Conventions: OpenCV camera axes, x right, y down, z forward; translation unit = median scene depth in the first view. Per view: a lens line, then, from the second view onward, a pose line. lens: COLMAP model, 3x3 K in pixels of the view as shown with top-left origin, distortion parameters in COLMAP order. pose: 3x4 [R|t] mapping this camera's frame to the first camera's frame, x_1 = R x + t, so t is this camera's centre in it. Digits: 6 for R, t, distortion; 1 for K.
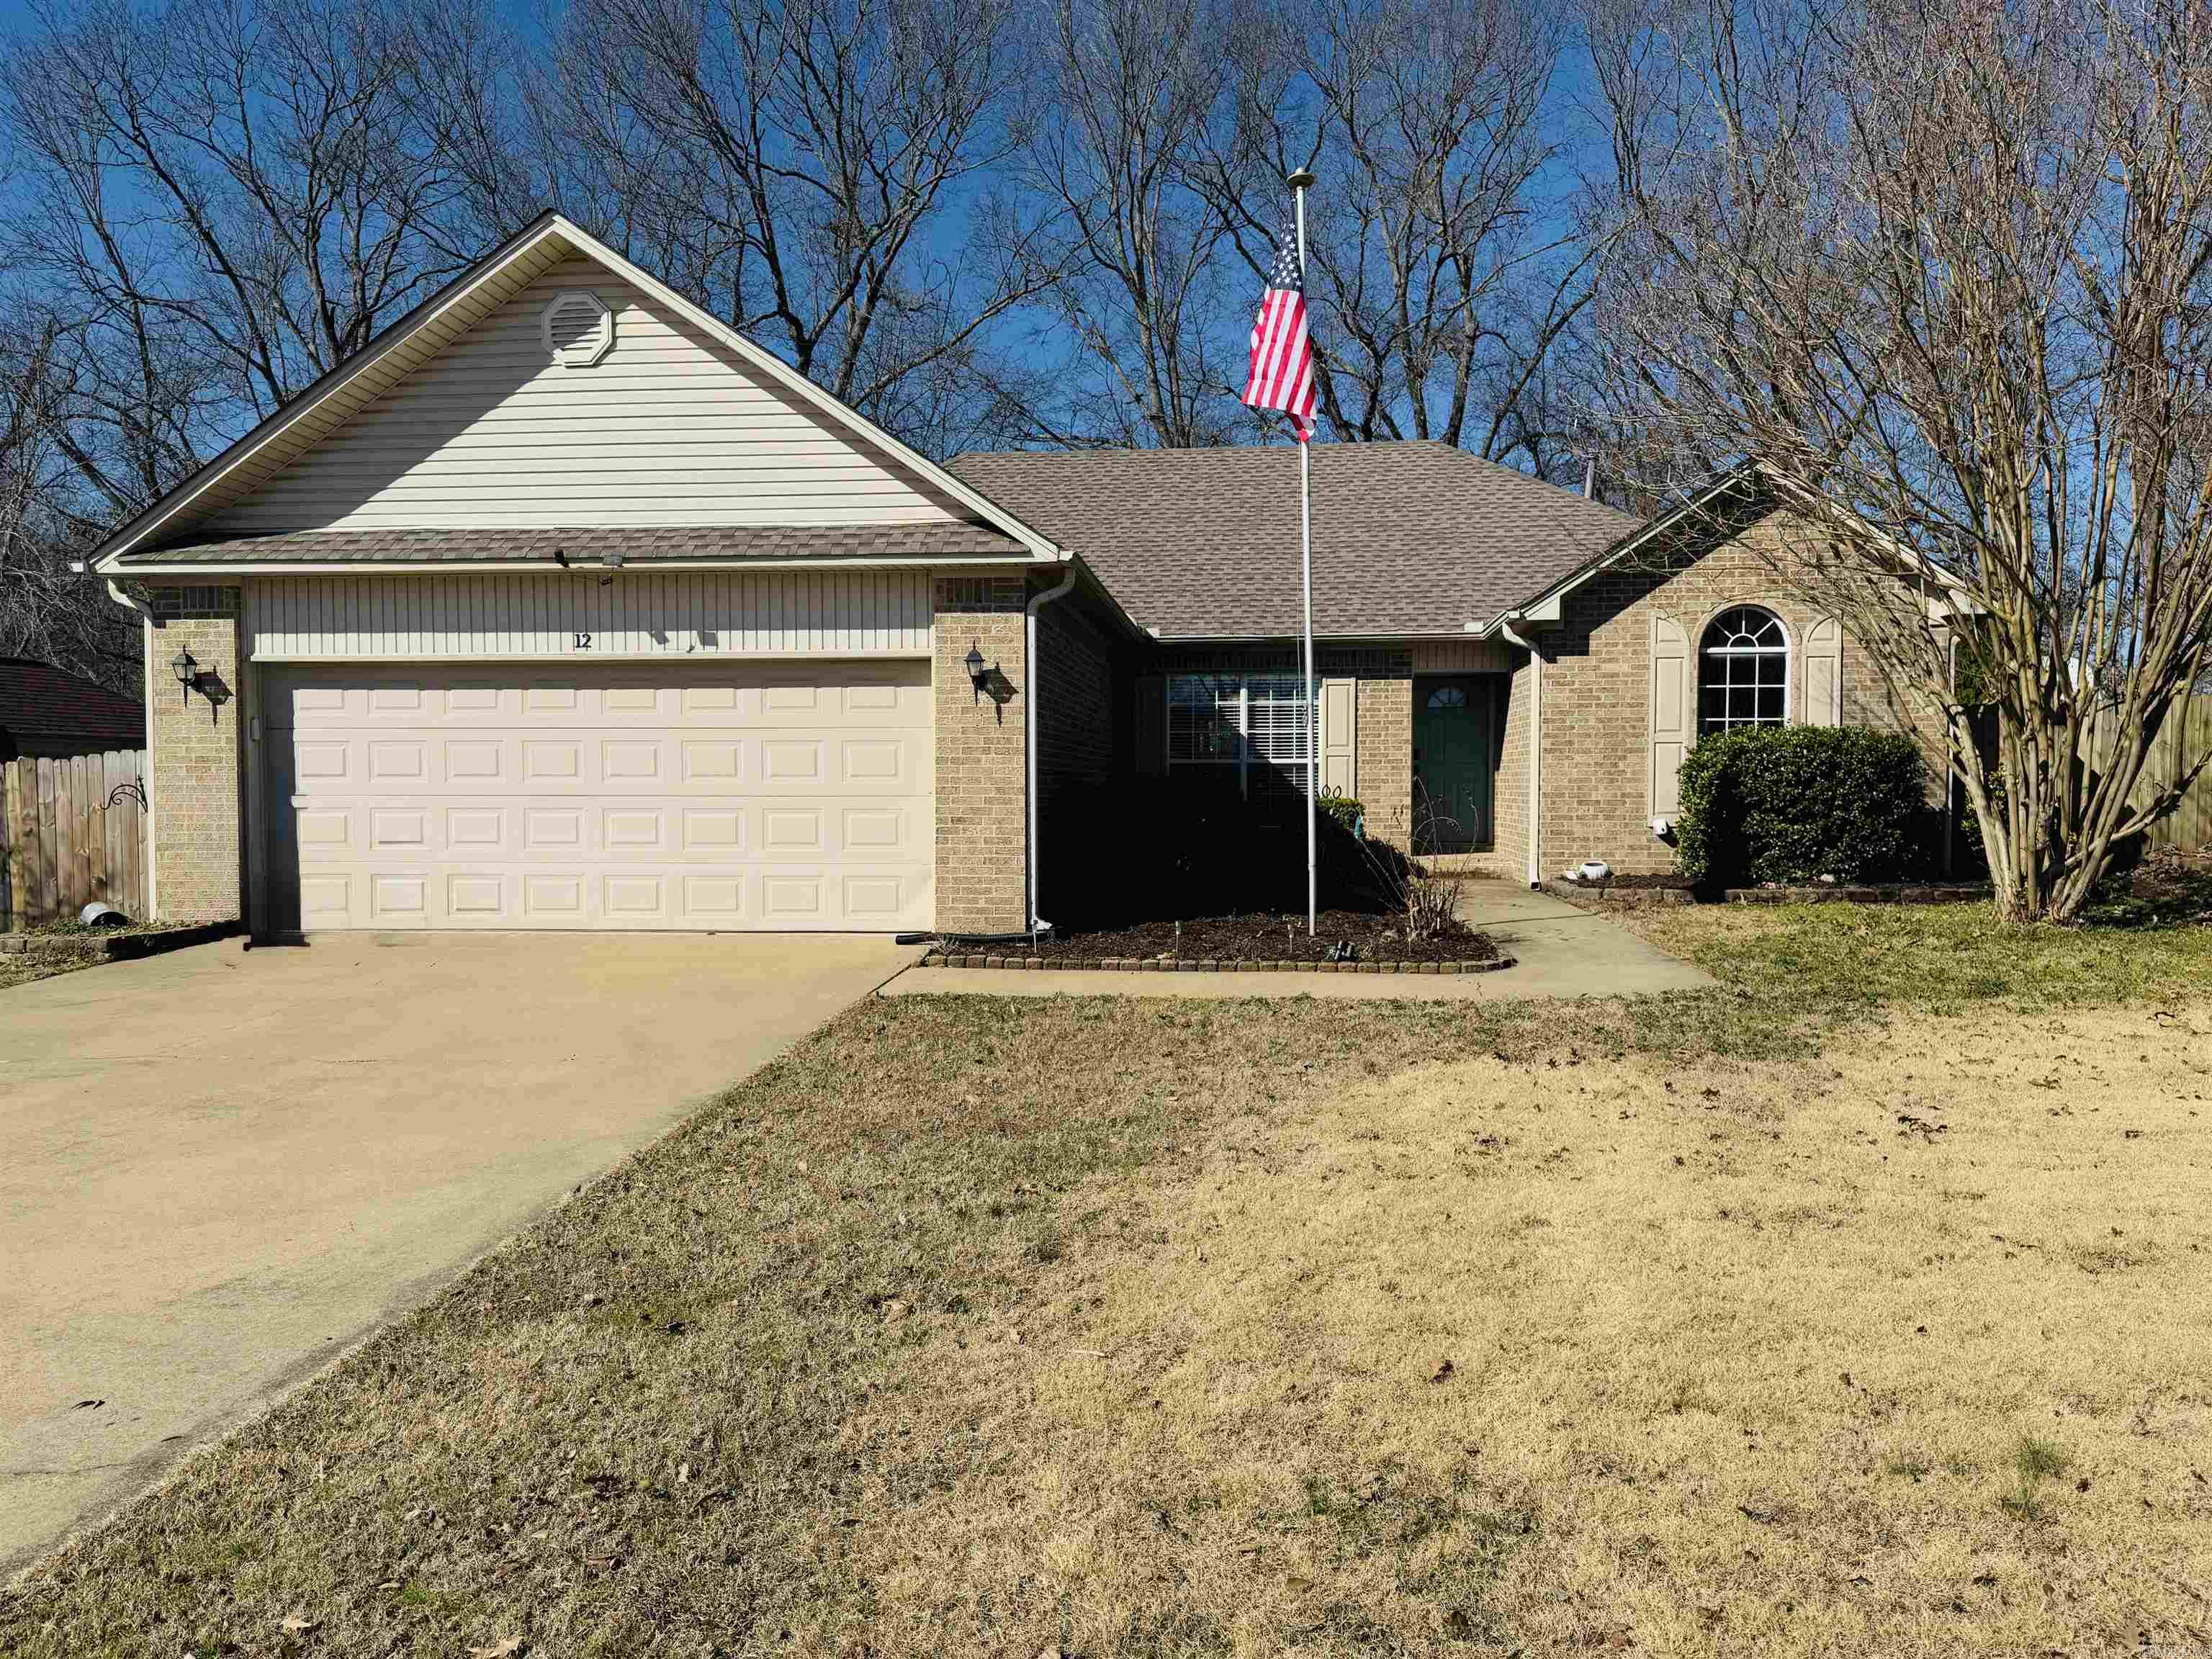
lens RADIAL K [[1574.3, 0, 1097.5], [0, 1574.3, 852.0], [0, 0, 1]] dist [0.176334, -0.378159]
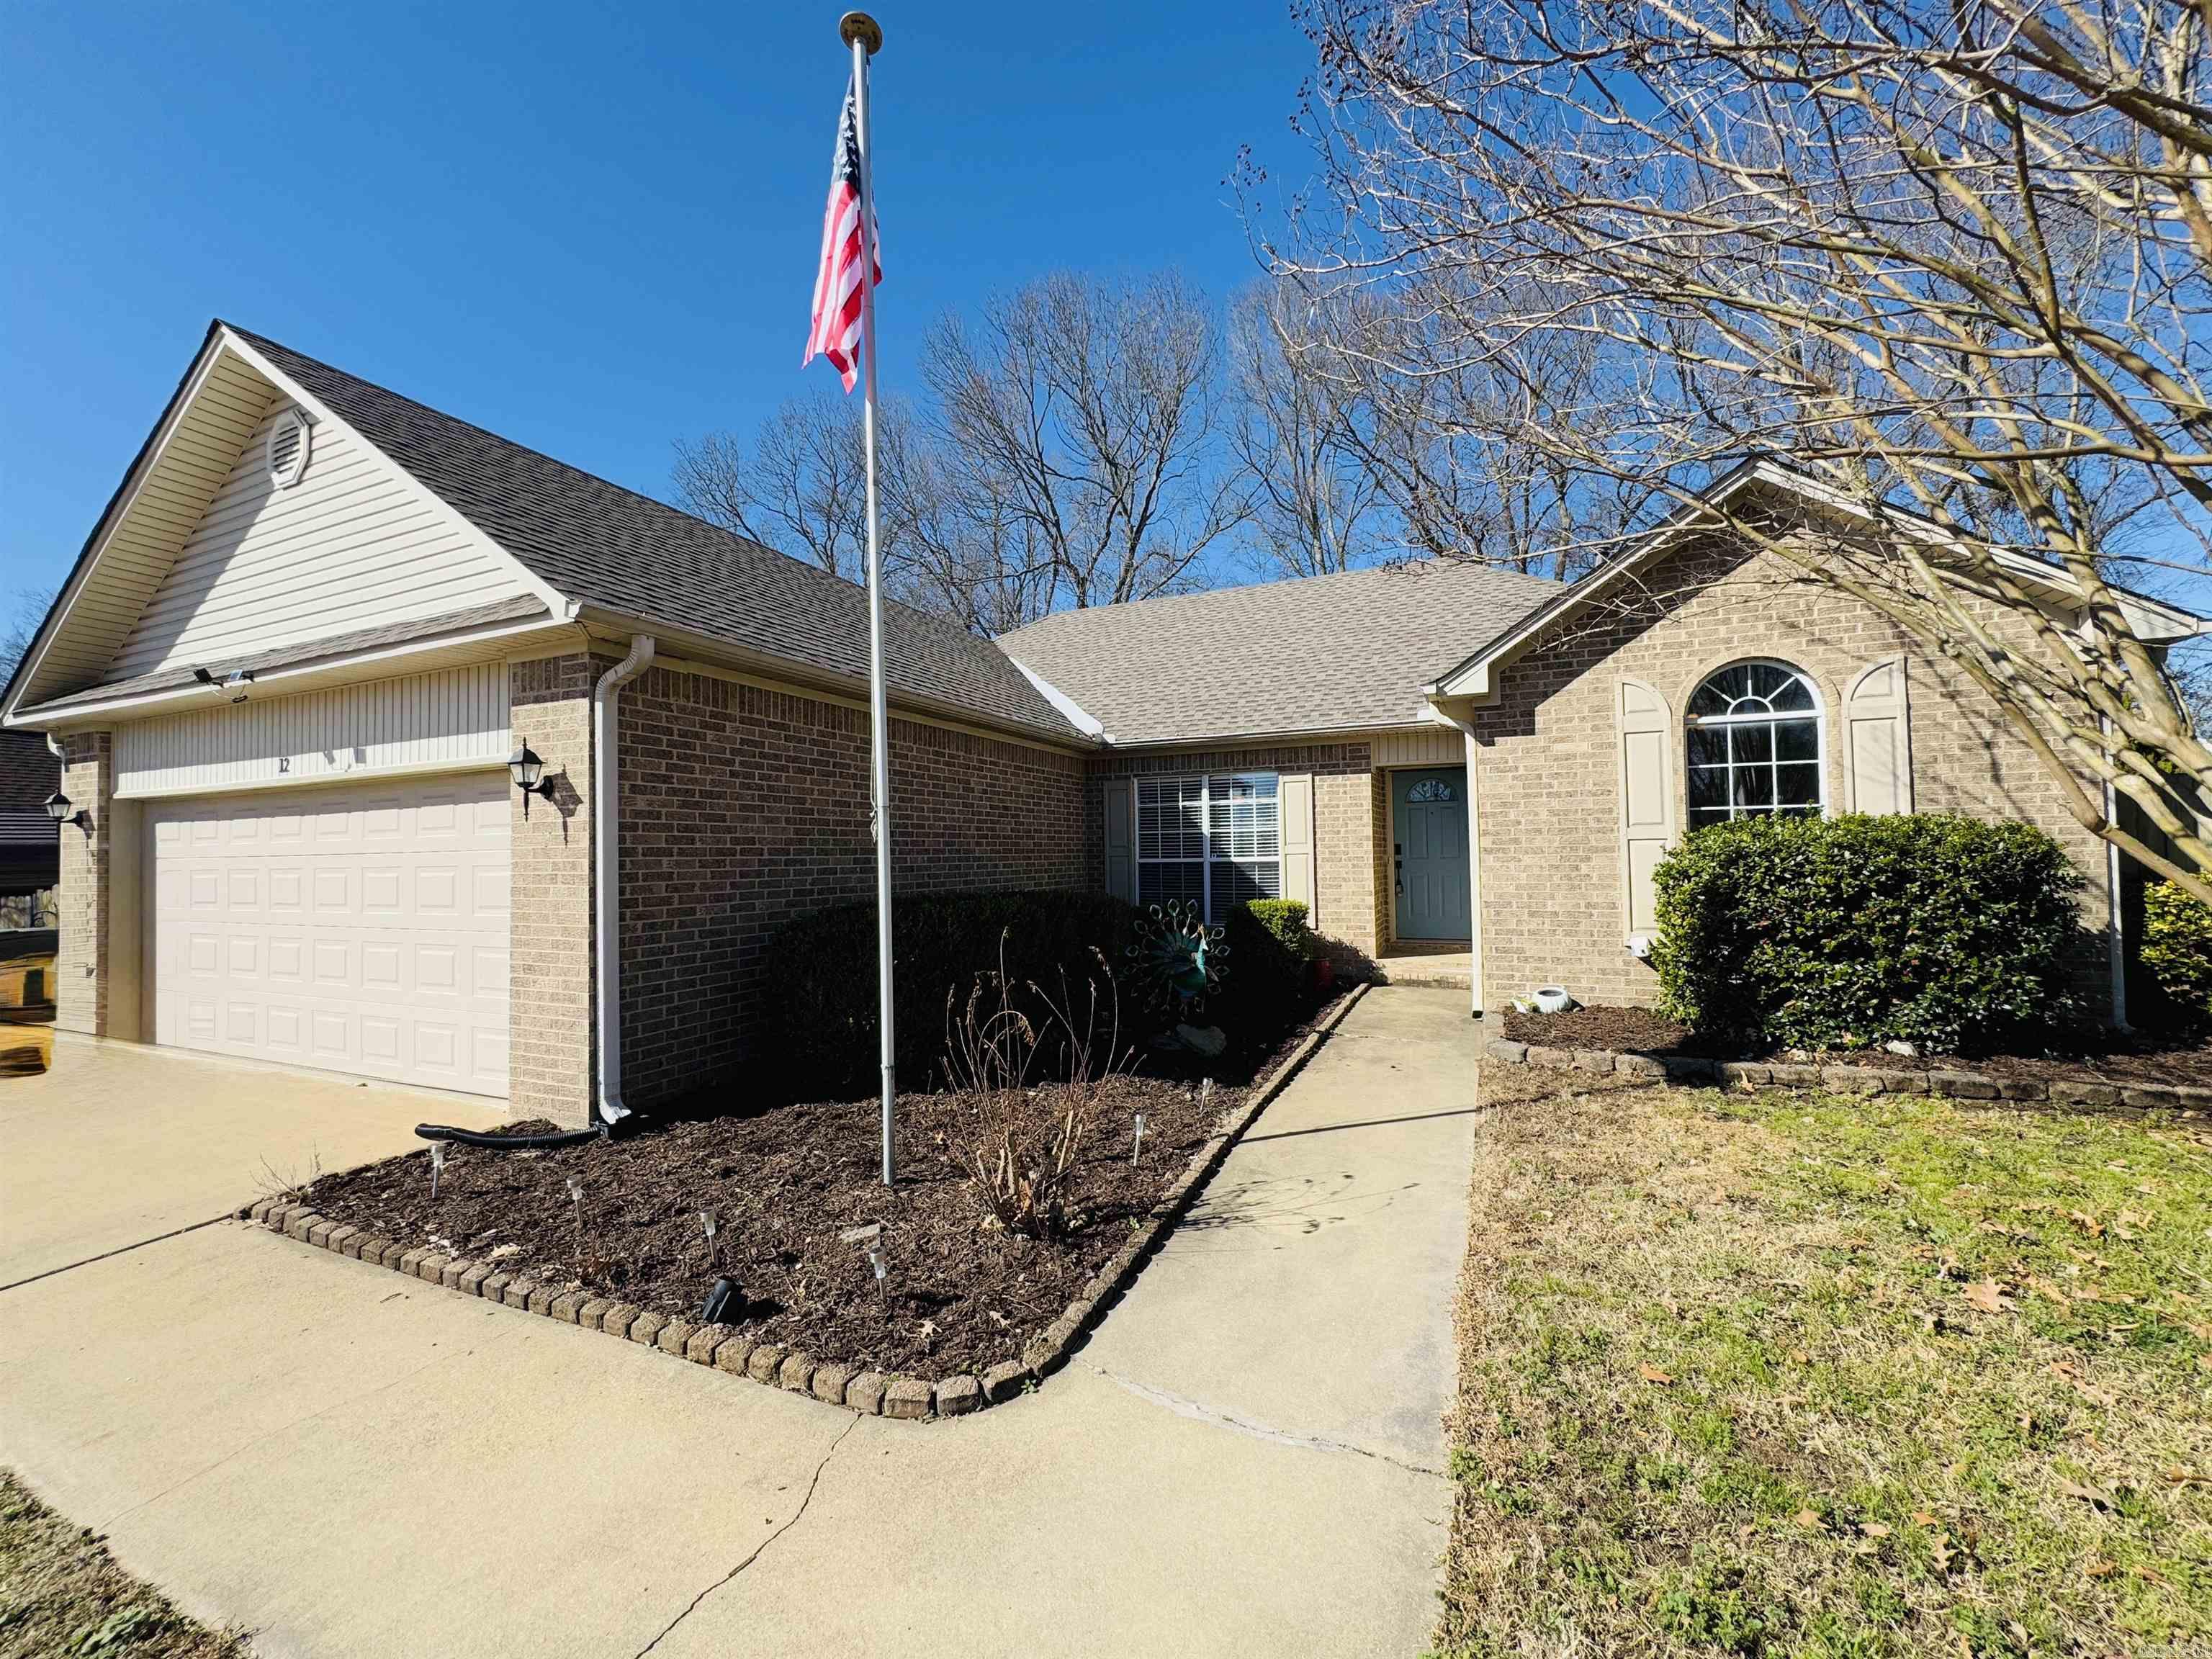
lens RADIAL K [[882.4, 0, 1107.7], [0, 882.4, 830.7], [0, 0, 1]] dist [-0.001357, -0.000224]
pose [[0.950168, -0.022460, -0.310930, 0.244494], [0.001495, 0.997718, -0.067501, -0.044690], [0.311736, 0.063672, 0.948033, 0.517998]]
